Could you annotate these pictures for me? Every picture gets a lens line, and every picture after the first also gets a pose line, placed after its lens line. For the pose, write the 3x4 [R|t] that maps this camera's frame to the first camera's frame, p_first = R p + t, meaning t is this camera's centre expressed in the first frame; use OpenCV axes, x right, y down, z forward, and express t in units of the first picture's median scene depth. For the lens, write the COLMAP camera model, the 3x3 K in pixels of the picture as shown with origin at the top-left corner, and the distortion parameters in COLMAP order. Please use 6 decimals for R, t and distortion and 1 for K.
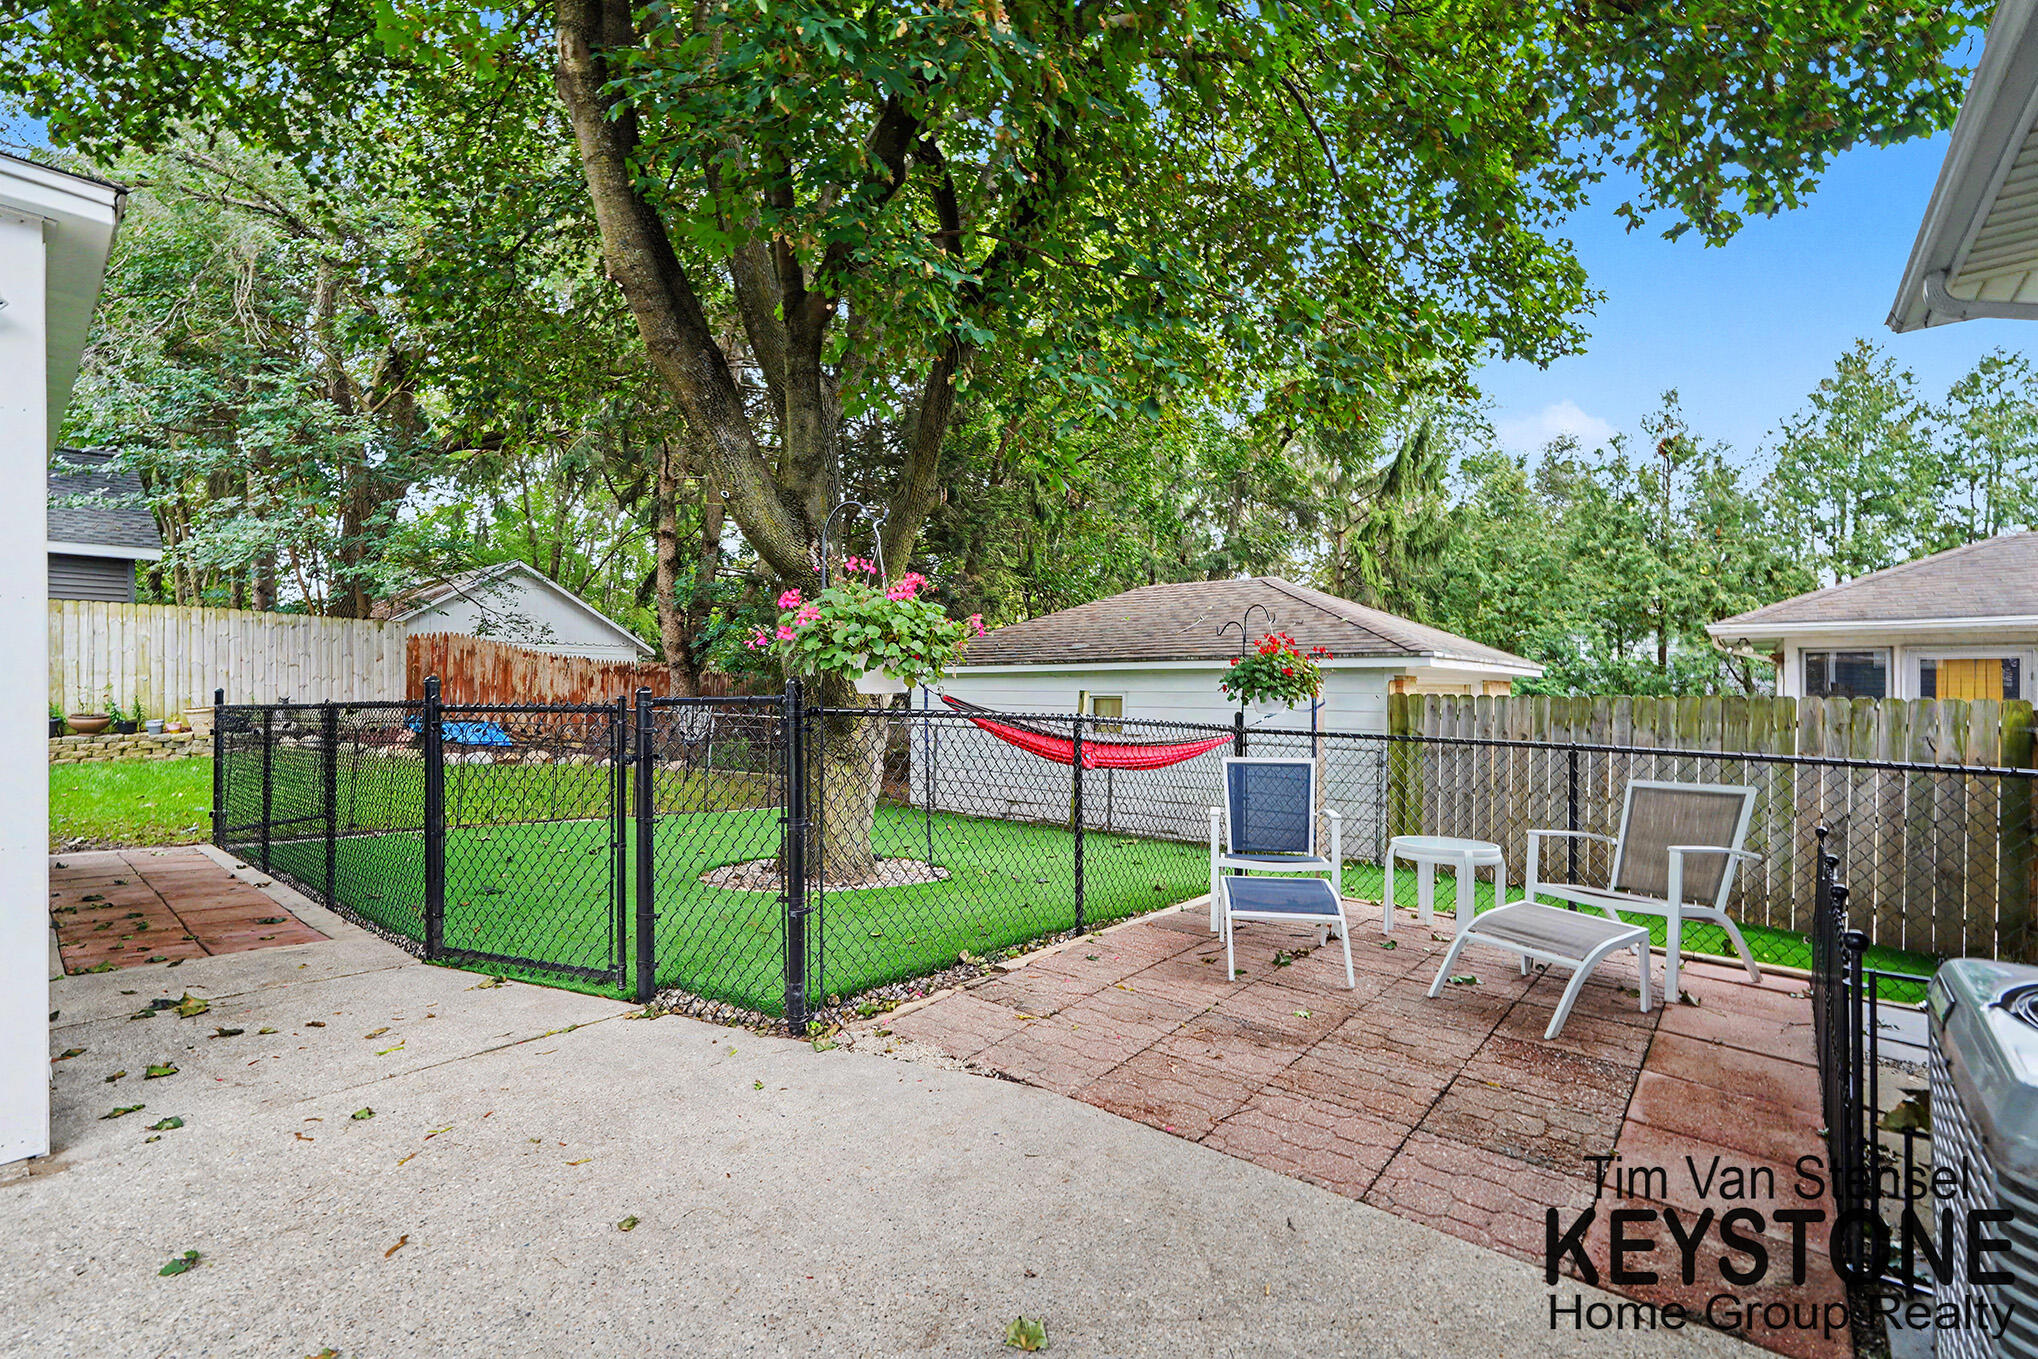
lens RADIAL K [[891.5, 0, 1015.9], [0, 891.5, 680.4], [0, 0, 1]] dist [-0.002735, -0.000373]
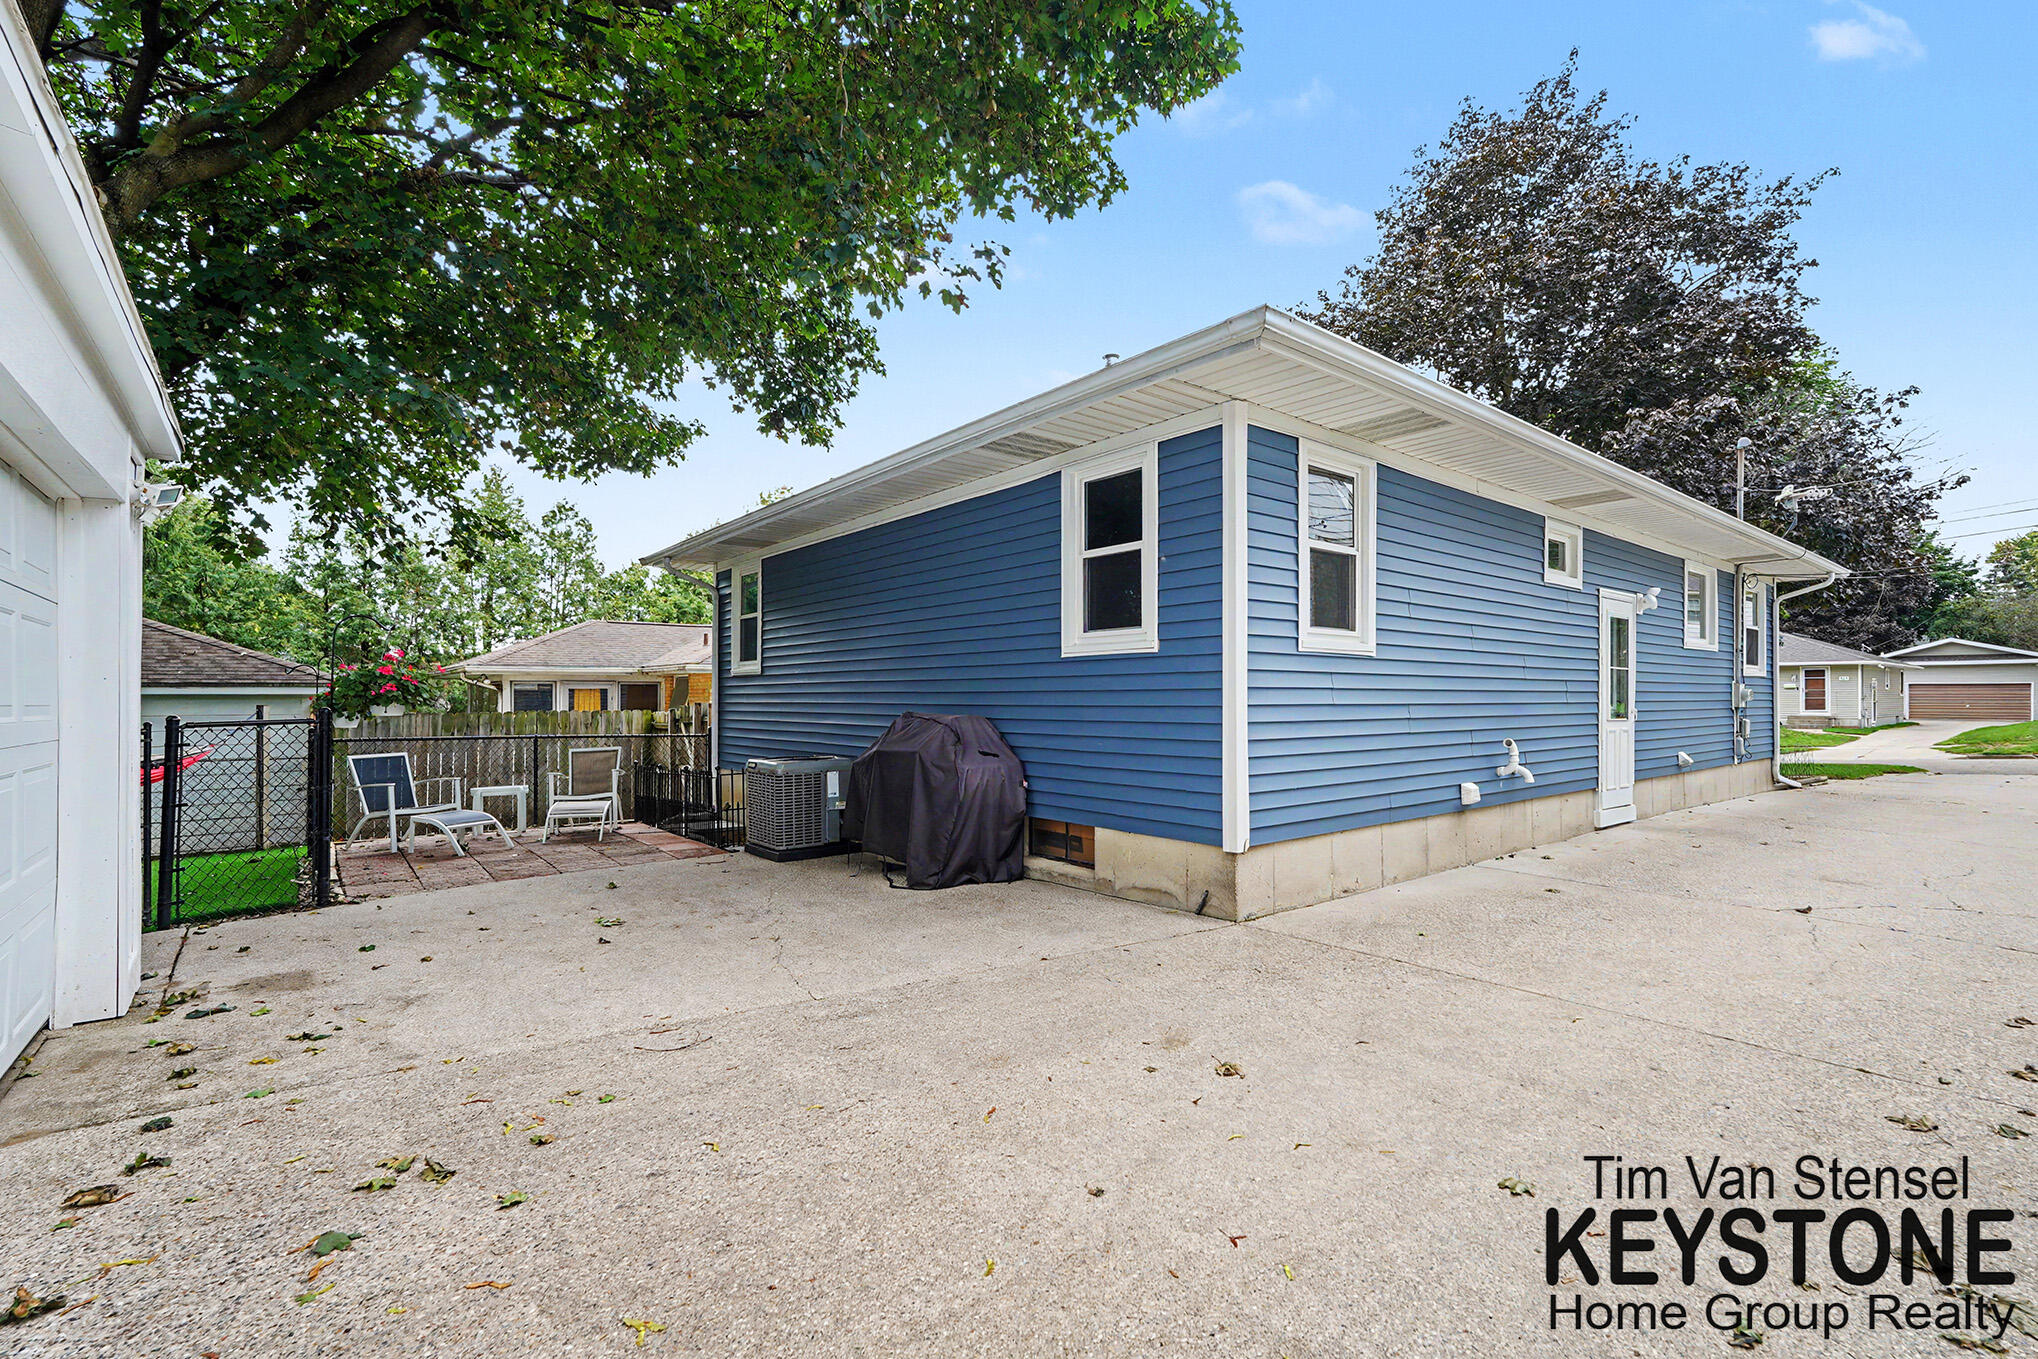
lens RADIAL K [[891.5, 0, 1015.1], [0, 891.5, 685.5], [0, 0, 1]] dist [-0.002735, -0.000373]
pose [[0.189179, 0.012389, 0.981865, -0.530566], [0.005839, 0.999889, -0.013742, -0.000634], [-0.981925, 0.008332, 0.189085, -0.194415]]
